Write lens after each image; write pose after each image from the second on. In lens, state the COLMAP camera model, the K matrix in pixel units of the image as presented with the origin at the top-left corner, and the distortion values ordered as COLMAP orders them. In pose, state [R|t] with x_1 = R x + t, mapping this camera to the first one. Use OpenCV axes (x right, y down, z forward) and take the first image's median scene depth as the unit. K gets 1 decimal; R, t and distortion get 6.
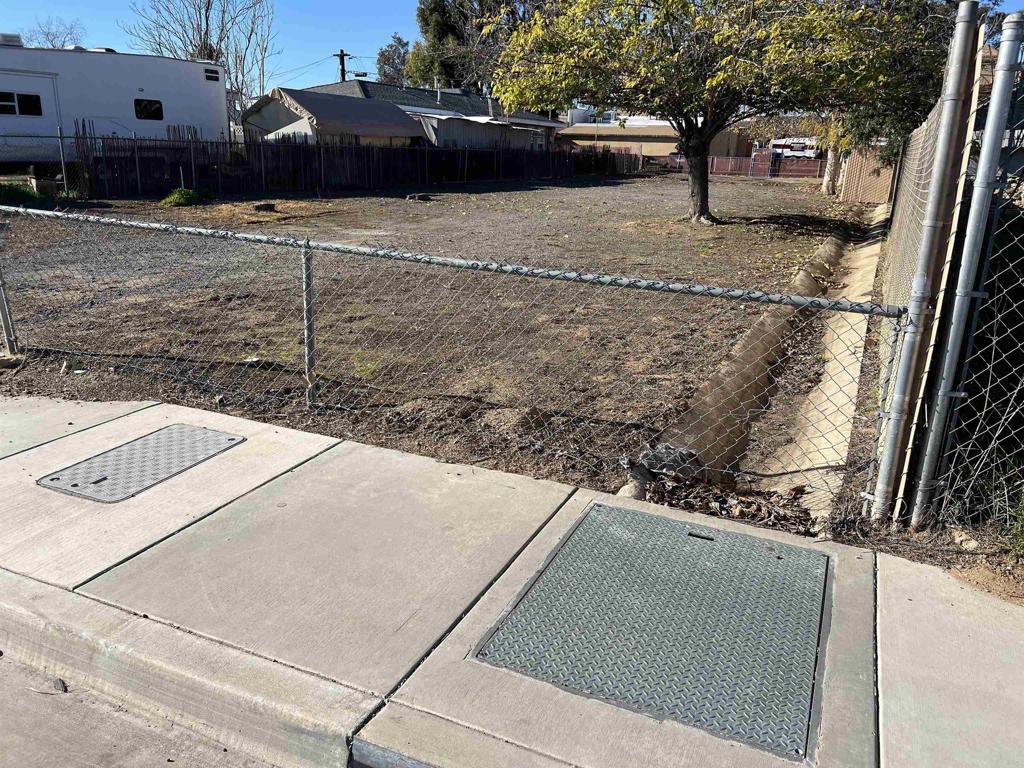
lens RADIAL K [[787.0, 0, 512.0], [0, 787.0, 384.0], [0, 0, 1]] dist [0.079381, -0.128071]
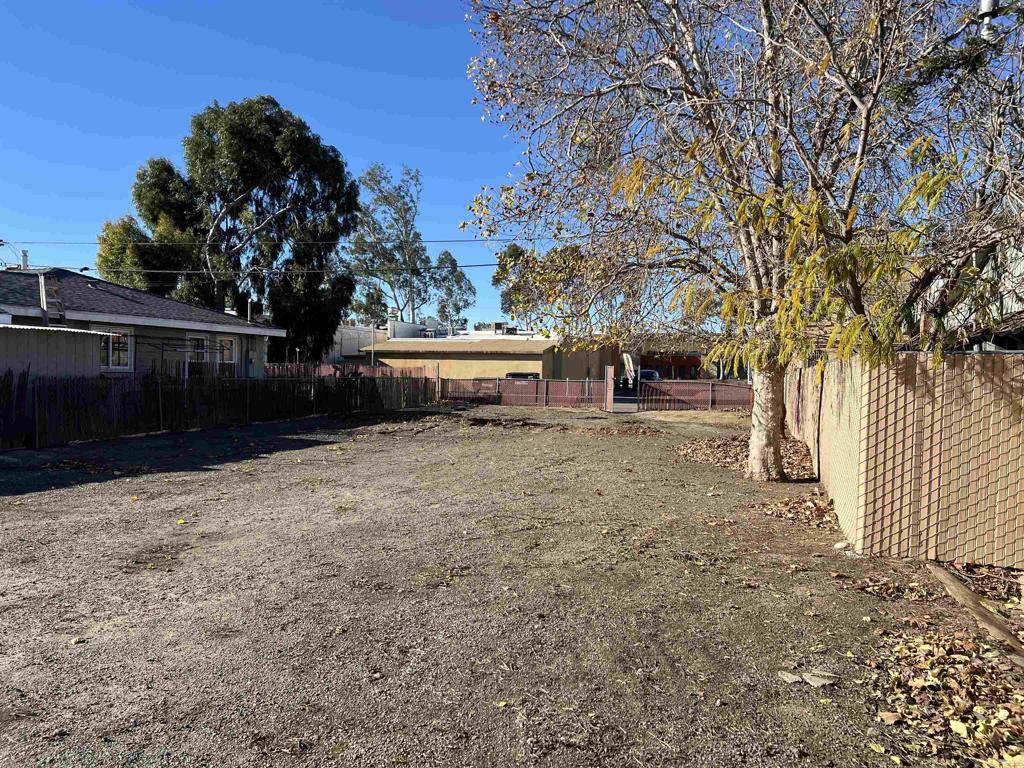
lens RADIAL K [[787.0, 0, 512.0], [0, 787.0, 384.0], [0, 0, 1]] dist [0.079381, -0.128071]
pose [[0.992325, -0.022457, 0.121600, 0.260097], [0.054048, 0.963233, -0.263174, -0.206055], [-0.111219, 0.267727, 0.957054, 0.701667]]
